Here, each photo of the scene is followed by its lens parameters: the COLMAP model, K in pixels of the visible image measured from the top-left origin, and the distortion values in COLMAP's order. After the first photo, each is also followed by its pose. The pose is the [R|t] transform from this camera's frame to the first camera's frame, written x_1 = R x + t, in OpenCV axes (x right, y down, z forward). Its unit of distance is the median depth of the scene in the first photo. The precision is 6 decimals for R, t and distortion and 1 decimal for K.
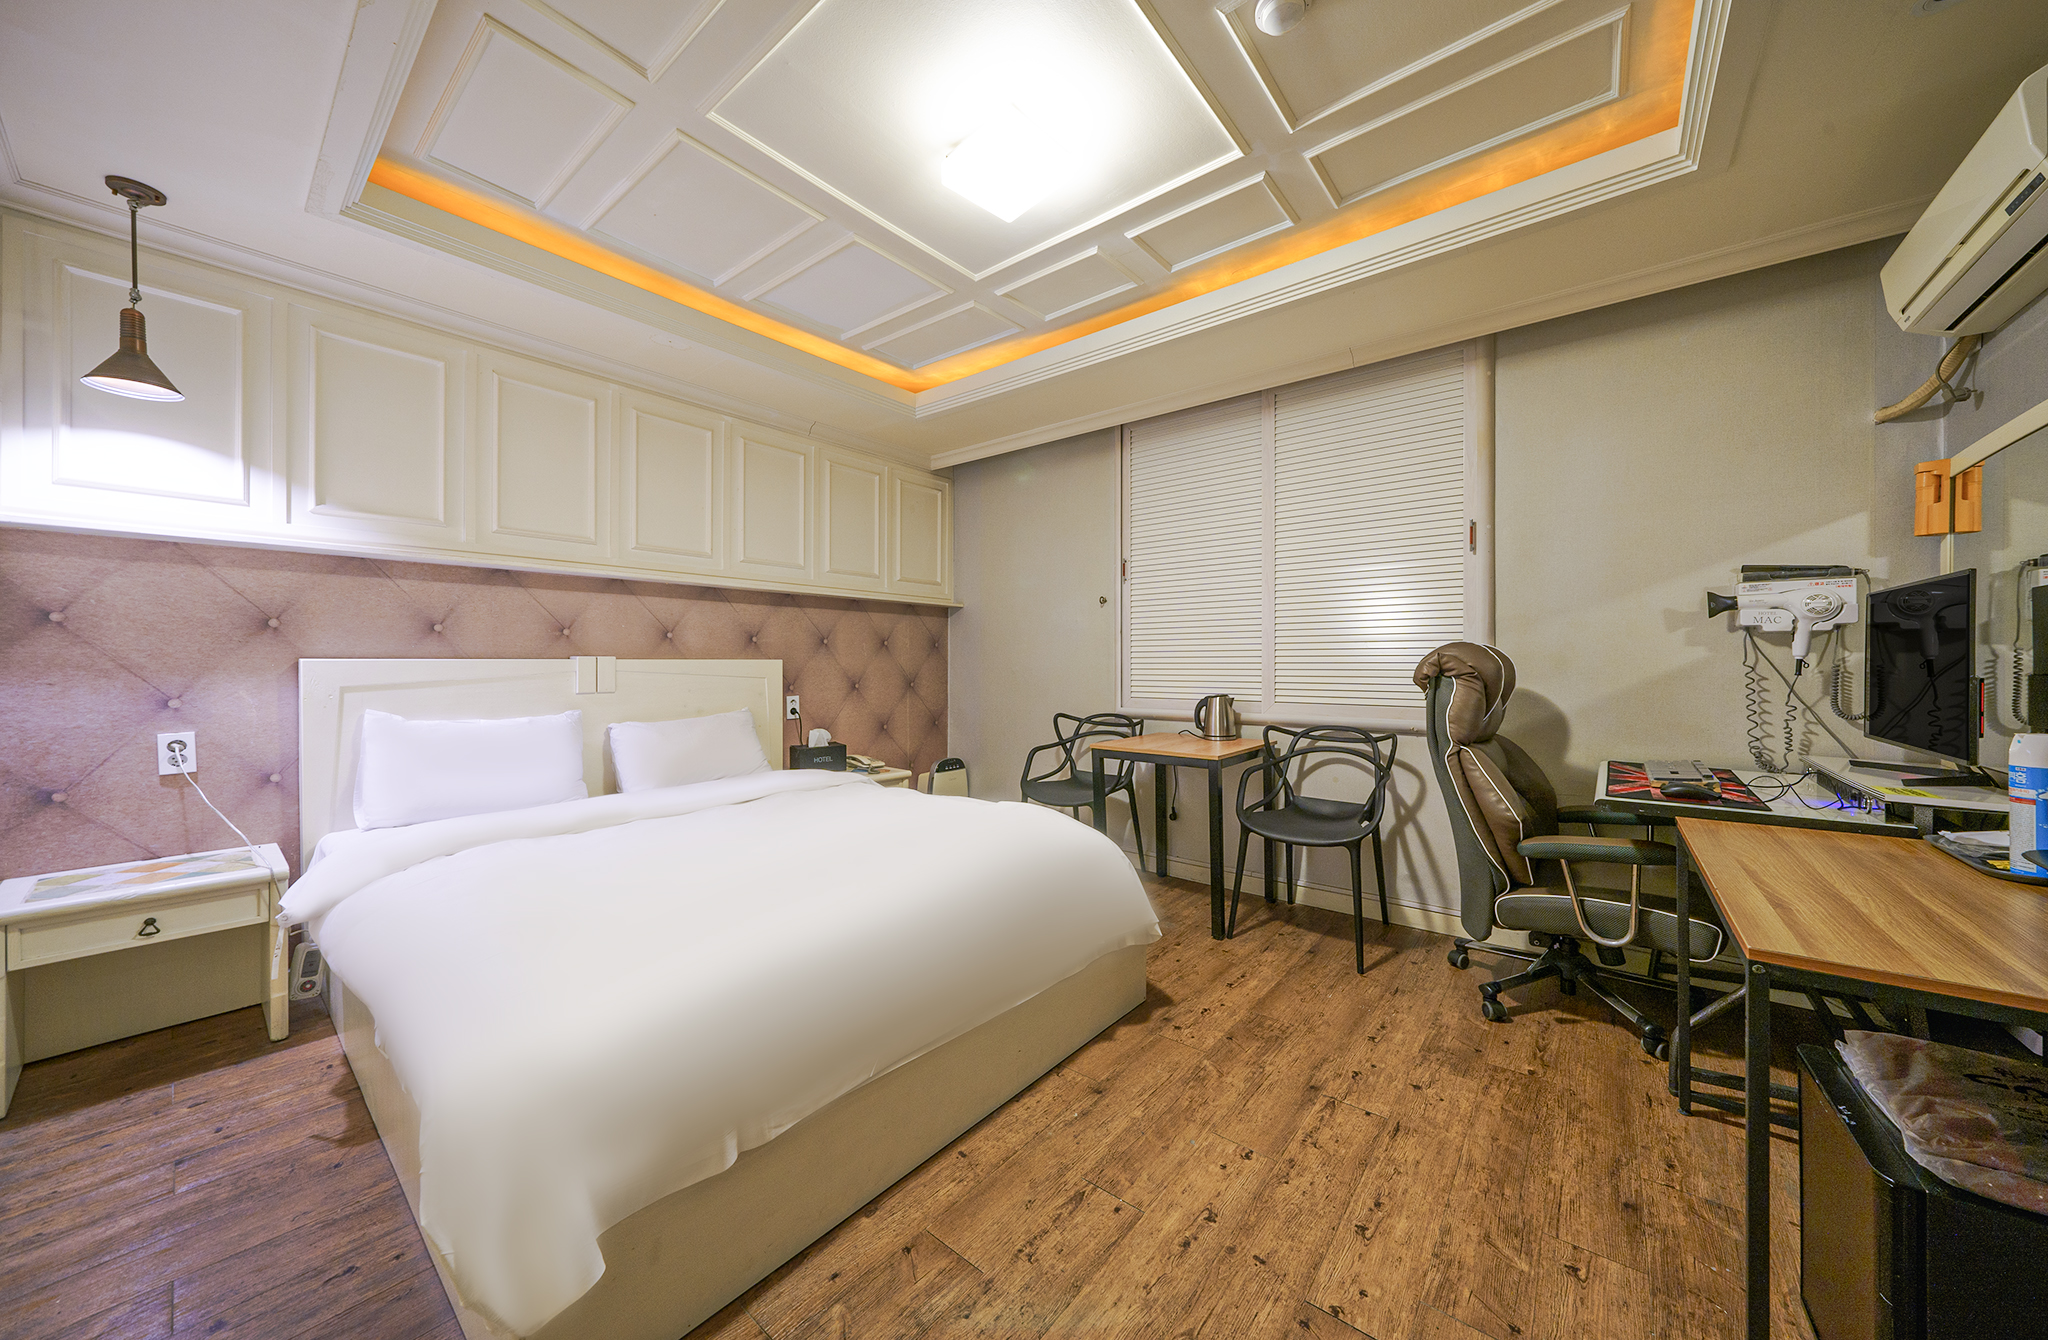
lens RADIAL K [[741.4, 0, 947.9], [0, 741.4, 658.4], [0, 0, 1]] dist [-0.012866, 0.000163]
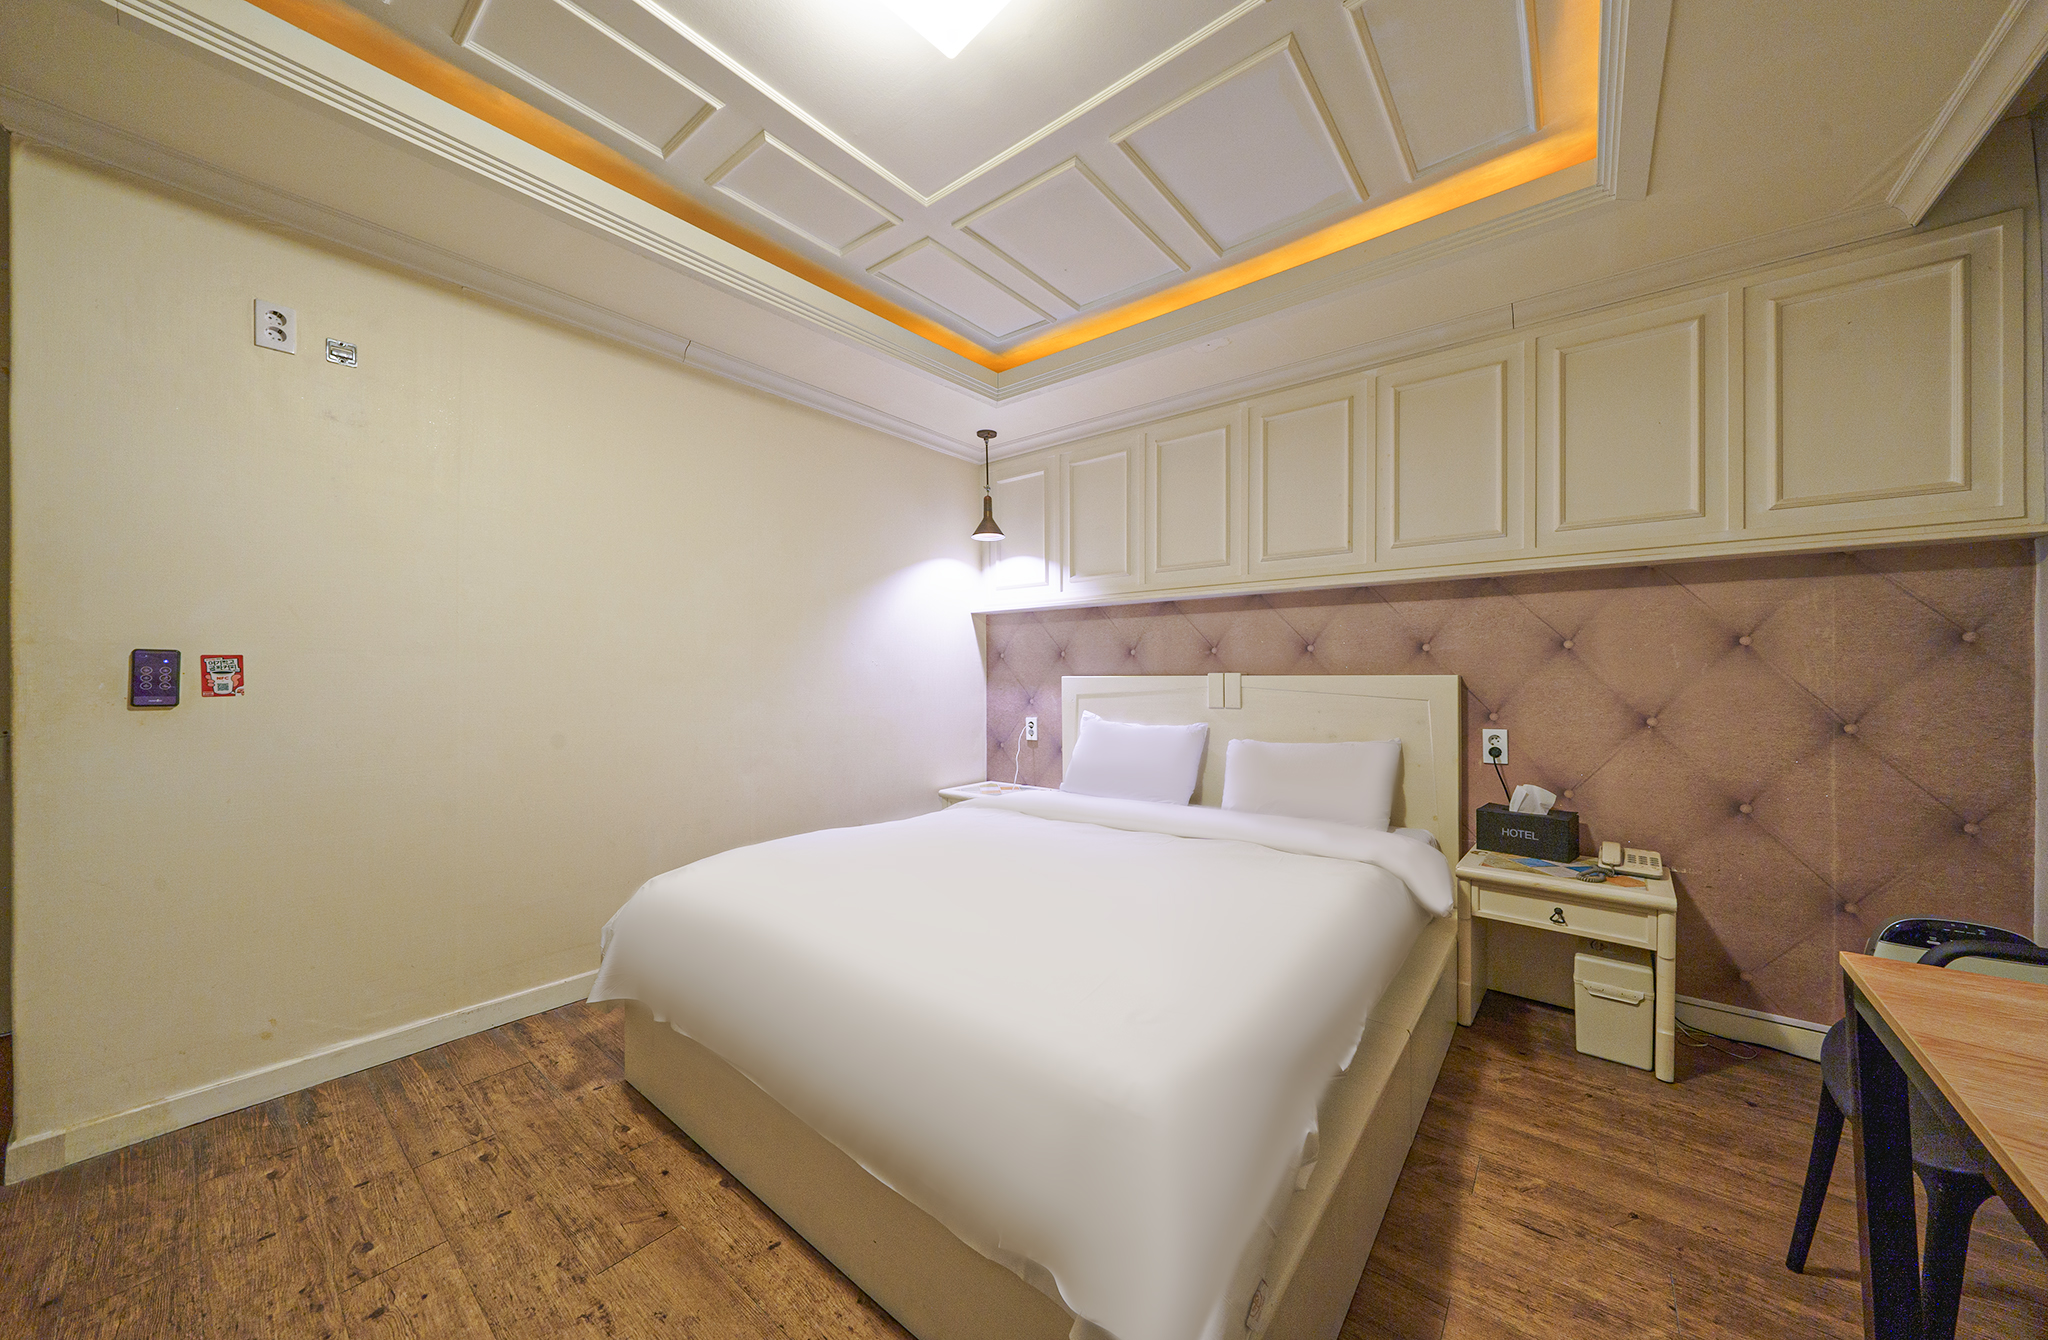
lens RADIAL K [[688.4, 0, 1067.6], [0, 688.4, 670.4], [0, 0, 1]] dist [-0.002365, -0.000163]
pose [[0.077111, -0.006871, -0.996999, 0.563443], [0.008043, 0.999948, -0.006270, -0.002312], [0.996990, -0.007536, 0.077162, 0.839412]]
